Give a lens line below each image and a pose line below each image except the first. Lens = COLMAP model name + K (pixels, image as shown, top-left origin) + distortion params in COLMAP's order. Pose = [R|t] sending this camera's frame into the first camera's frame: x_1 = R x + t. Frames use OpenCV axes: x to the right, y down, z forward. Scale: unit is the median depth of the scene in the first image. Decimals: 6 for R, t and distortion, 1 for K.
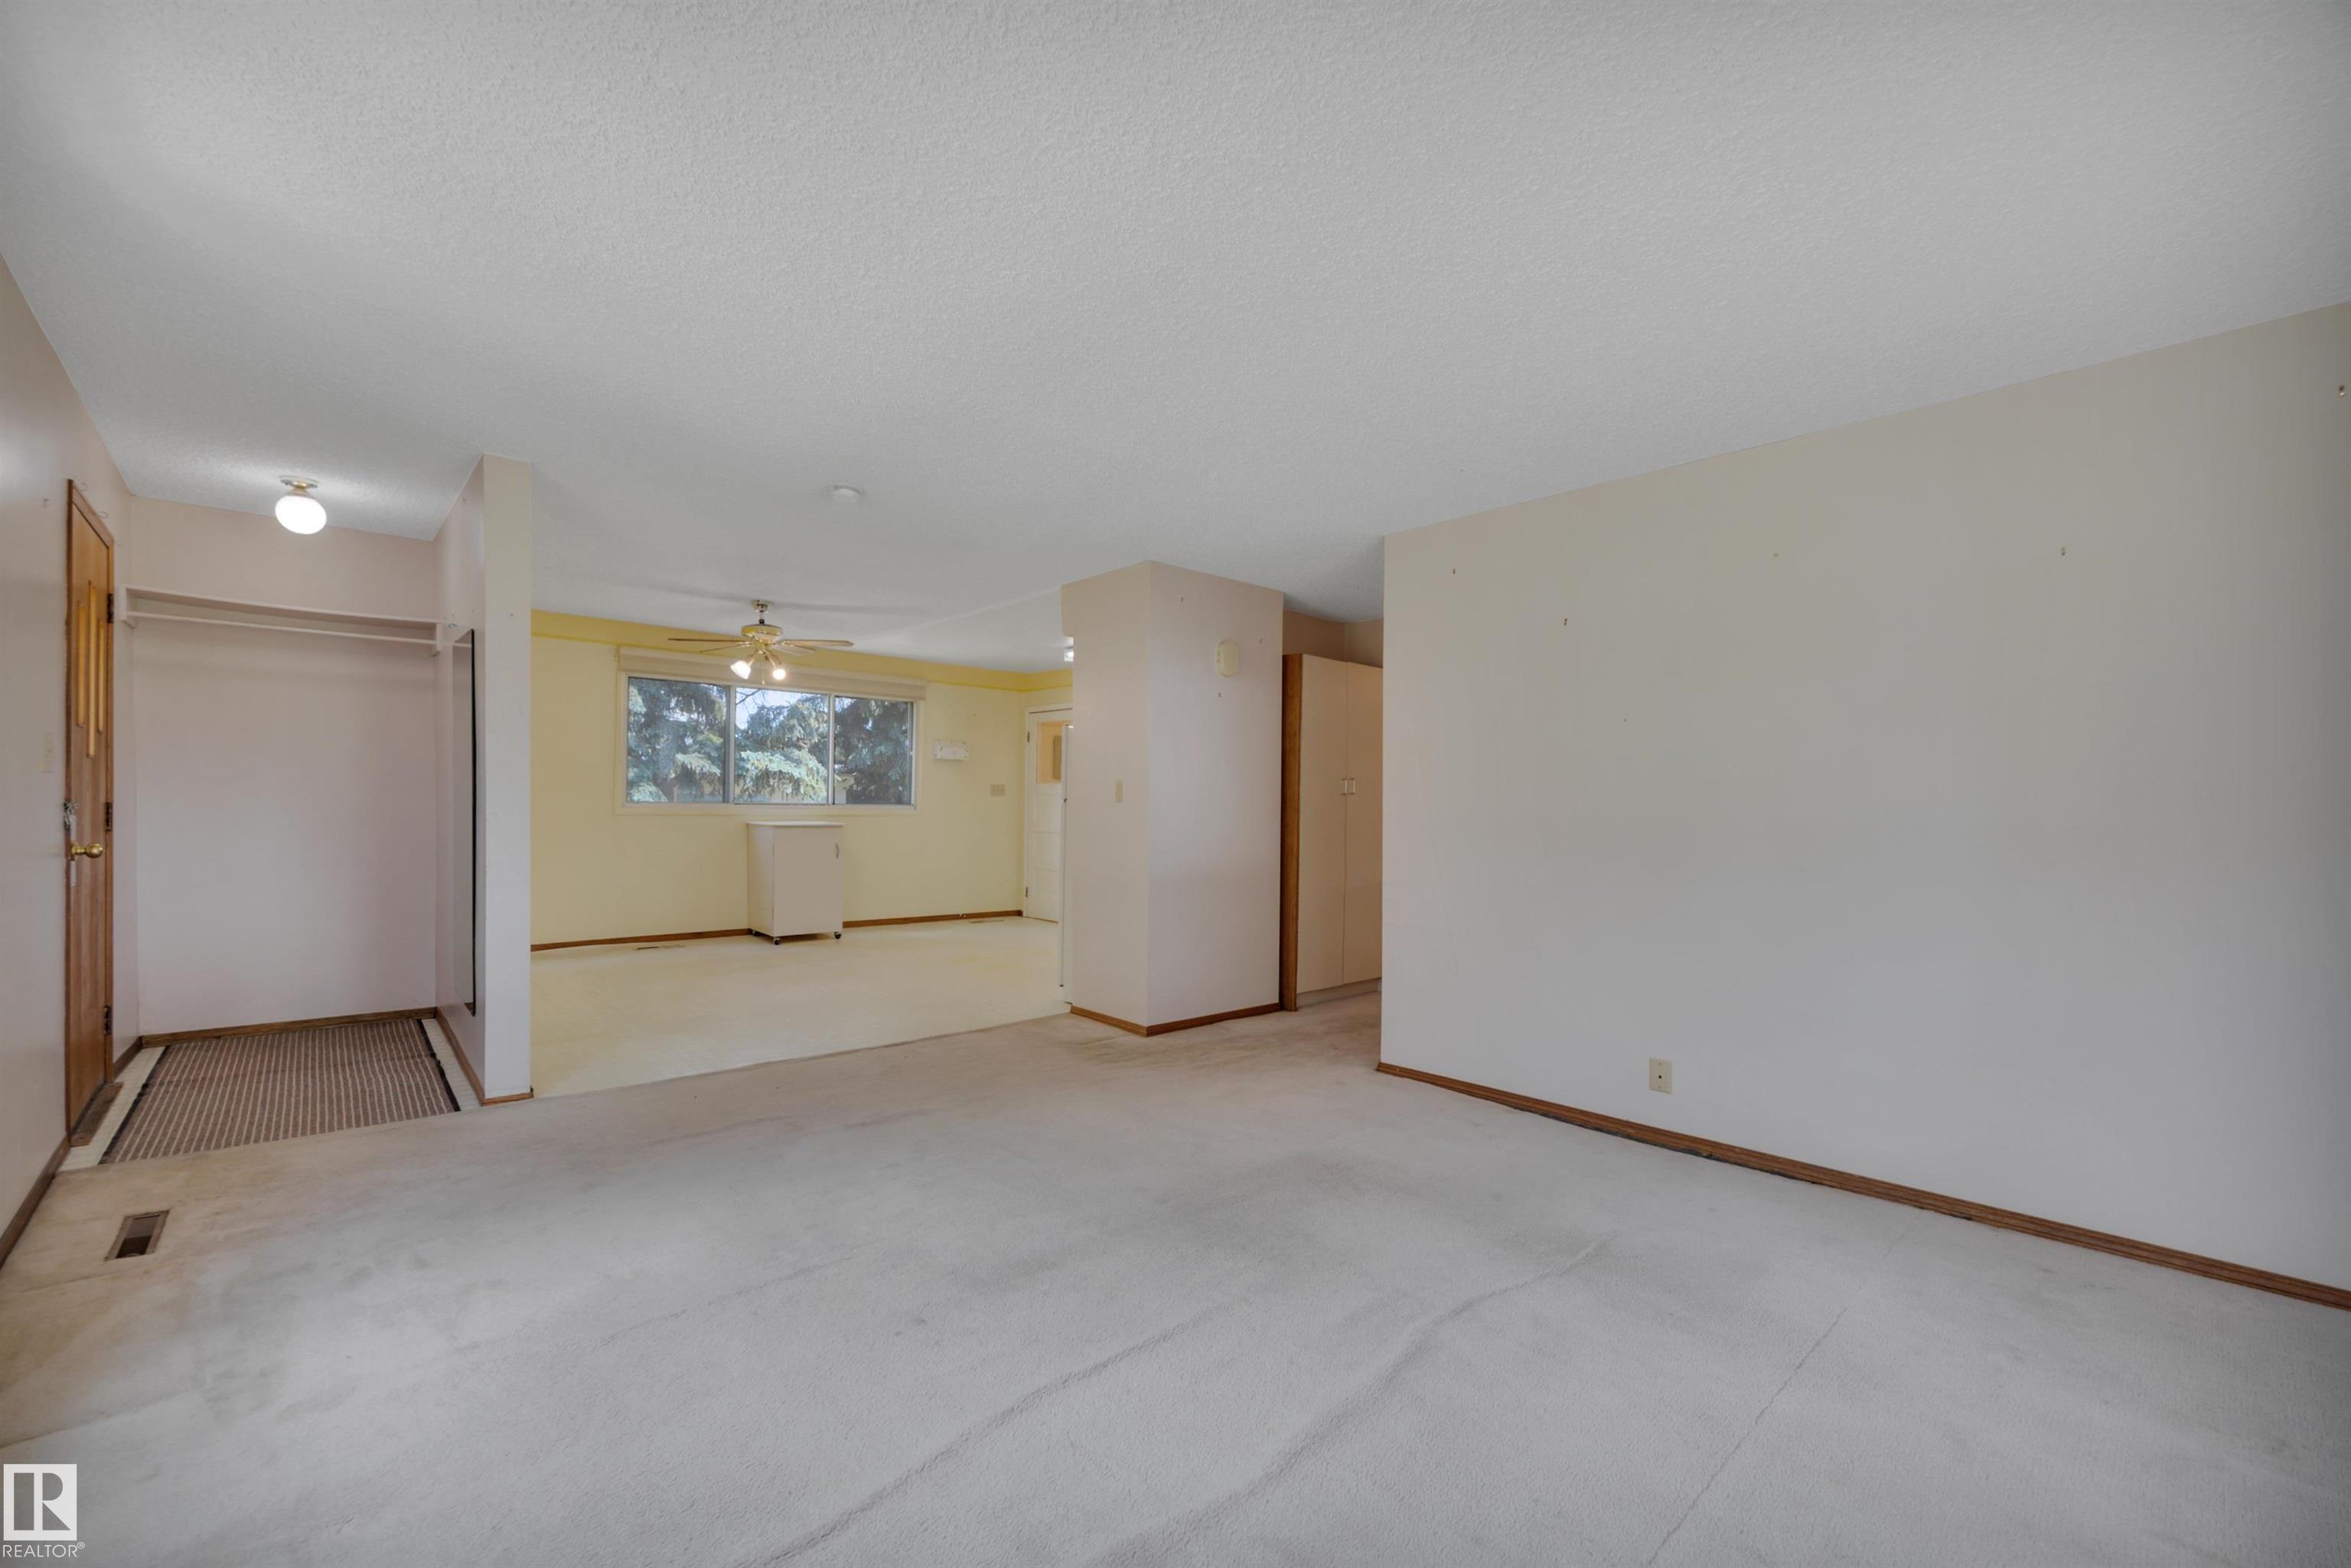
lens RADIAL K [[992.4, 0, 1188.6], [0, 992.4, 806.1], [0, 0, 1]] dist [0.002475, 0.000573]
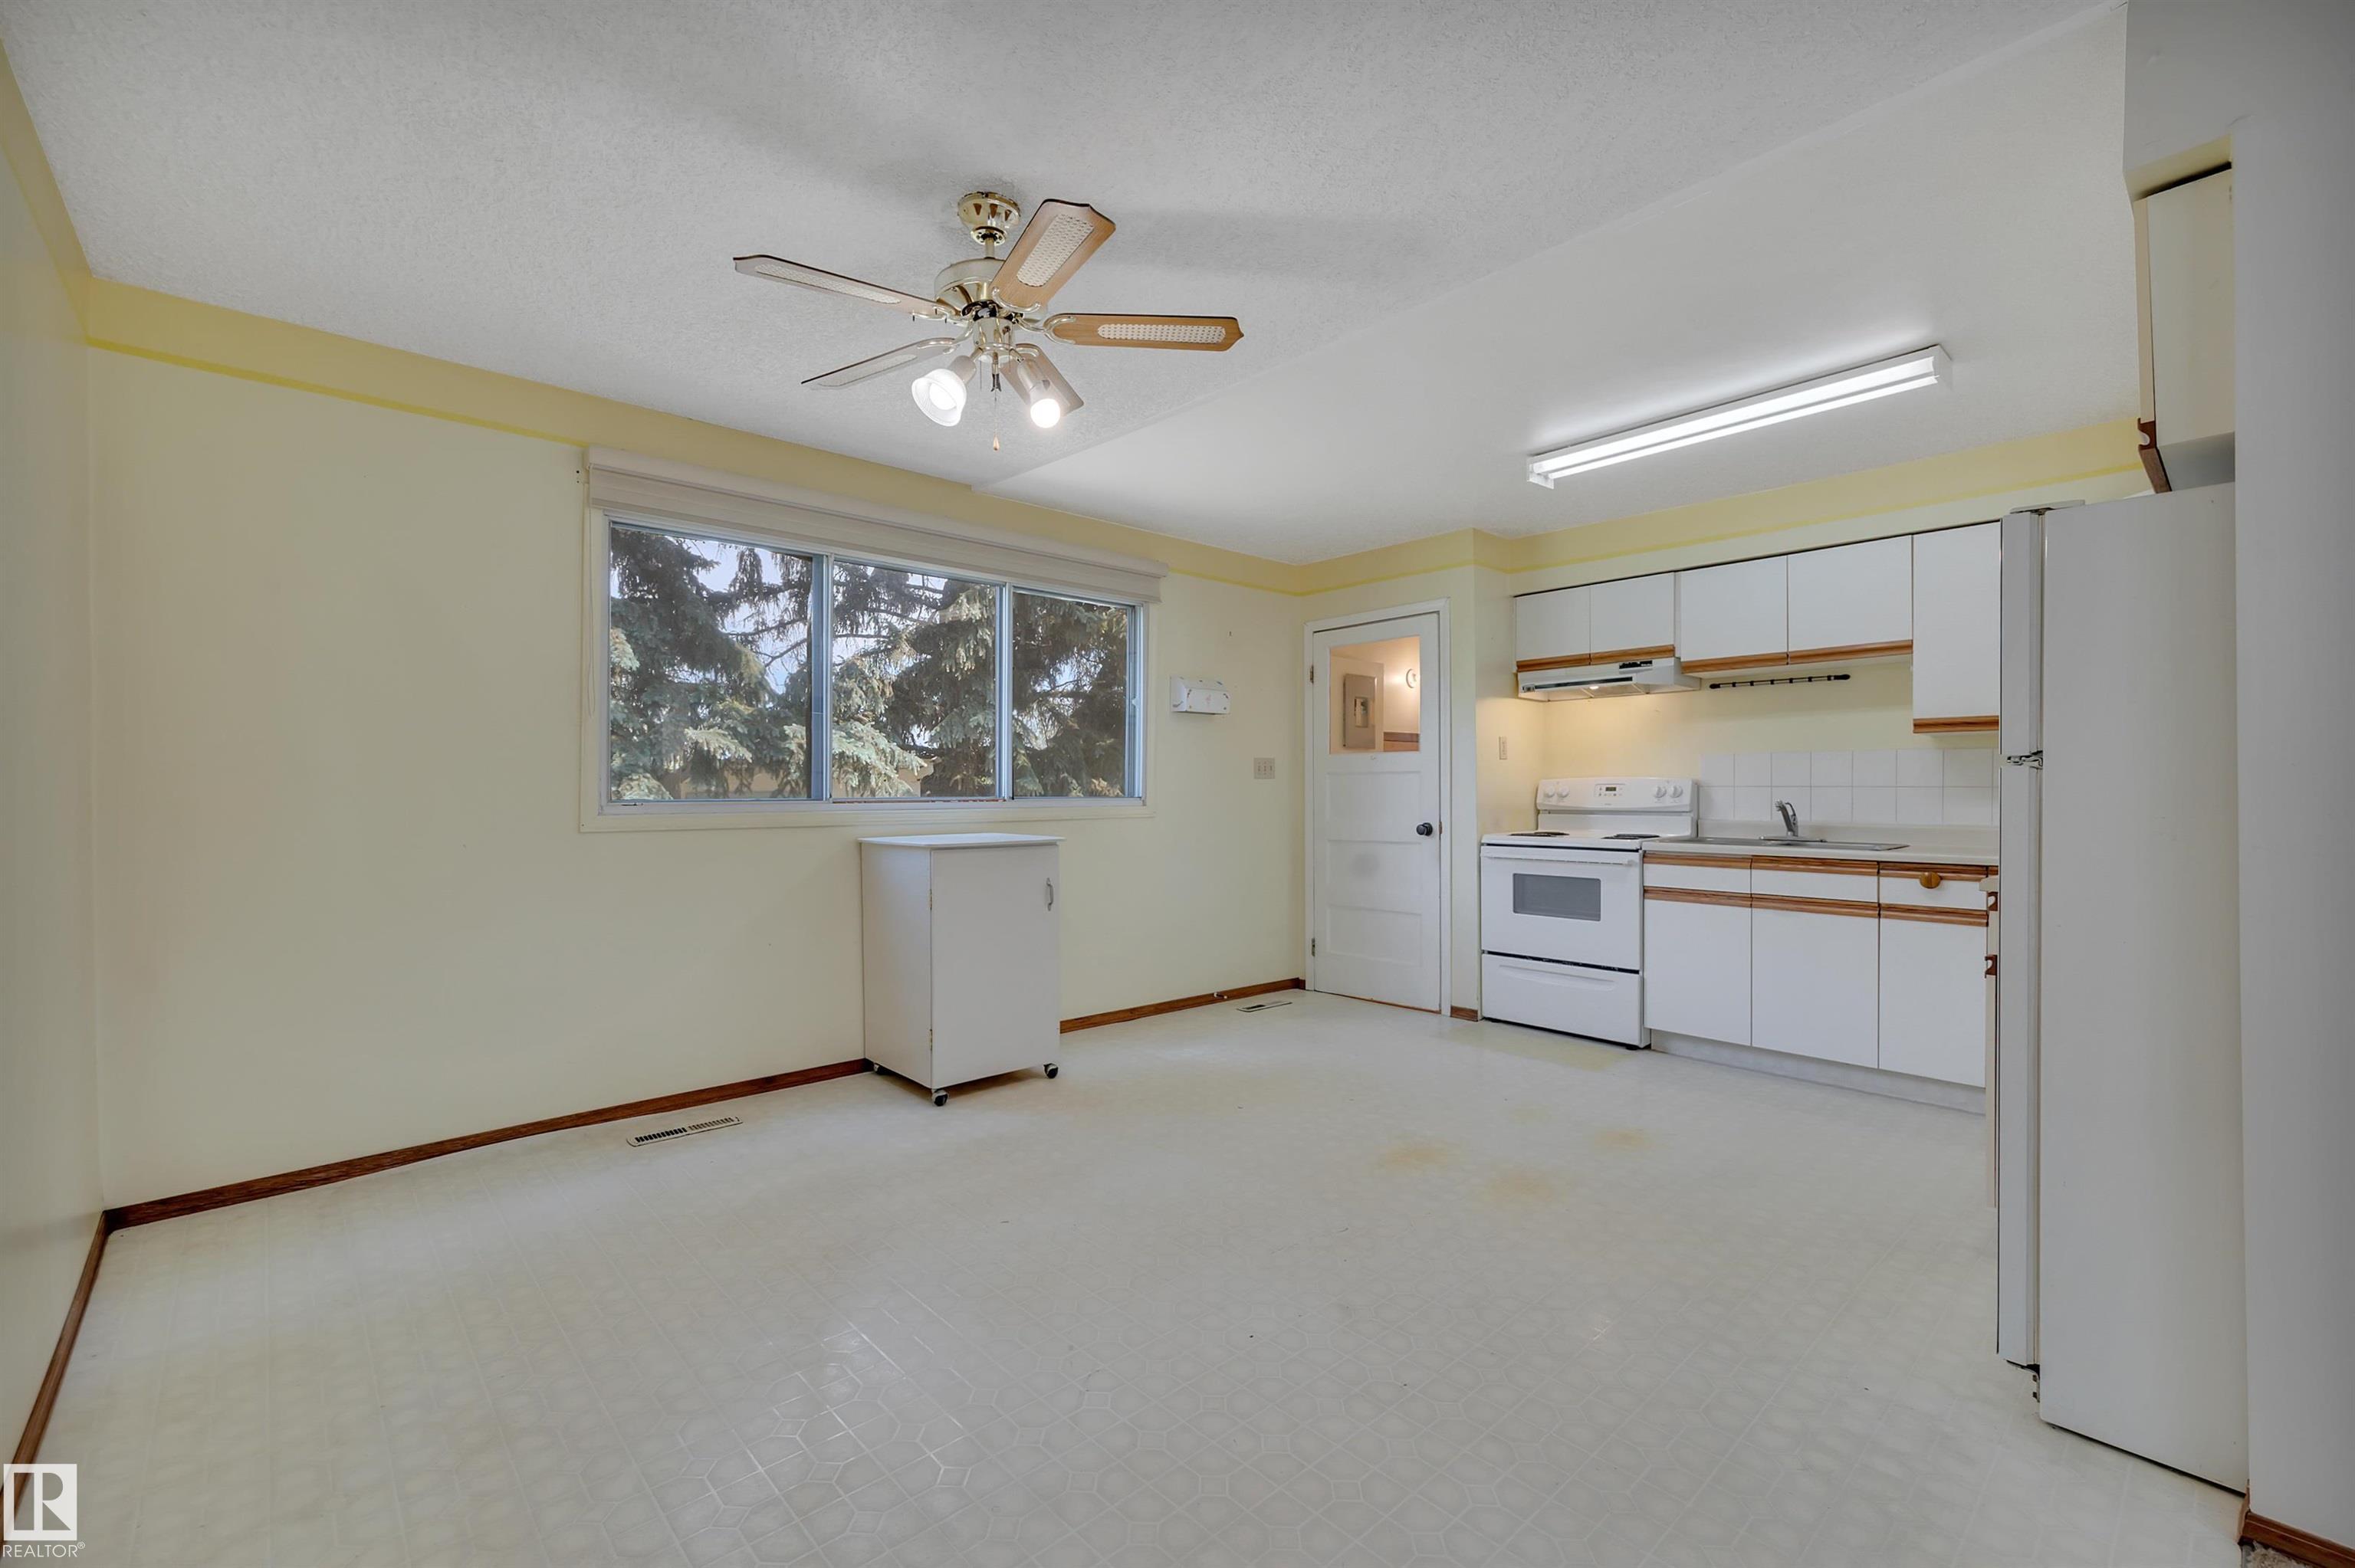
lens RADIAL K [[993.9, 0, 1163.0], [0, 993.9, 786.4], [0, 0, 1]] dist [0.002475, 0.000573]
pose [[0.999700, -0.022373, -0.009930, -0.192609], [0.022245, 0.999669, -0.012901, 0.000248], [0.010215, 0.012676, 0.999867, 0.342474]]
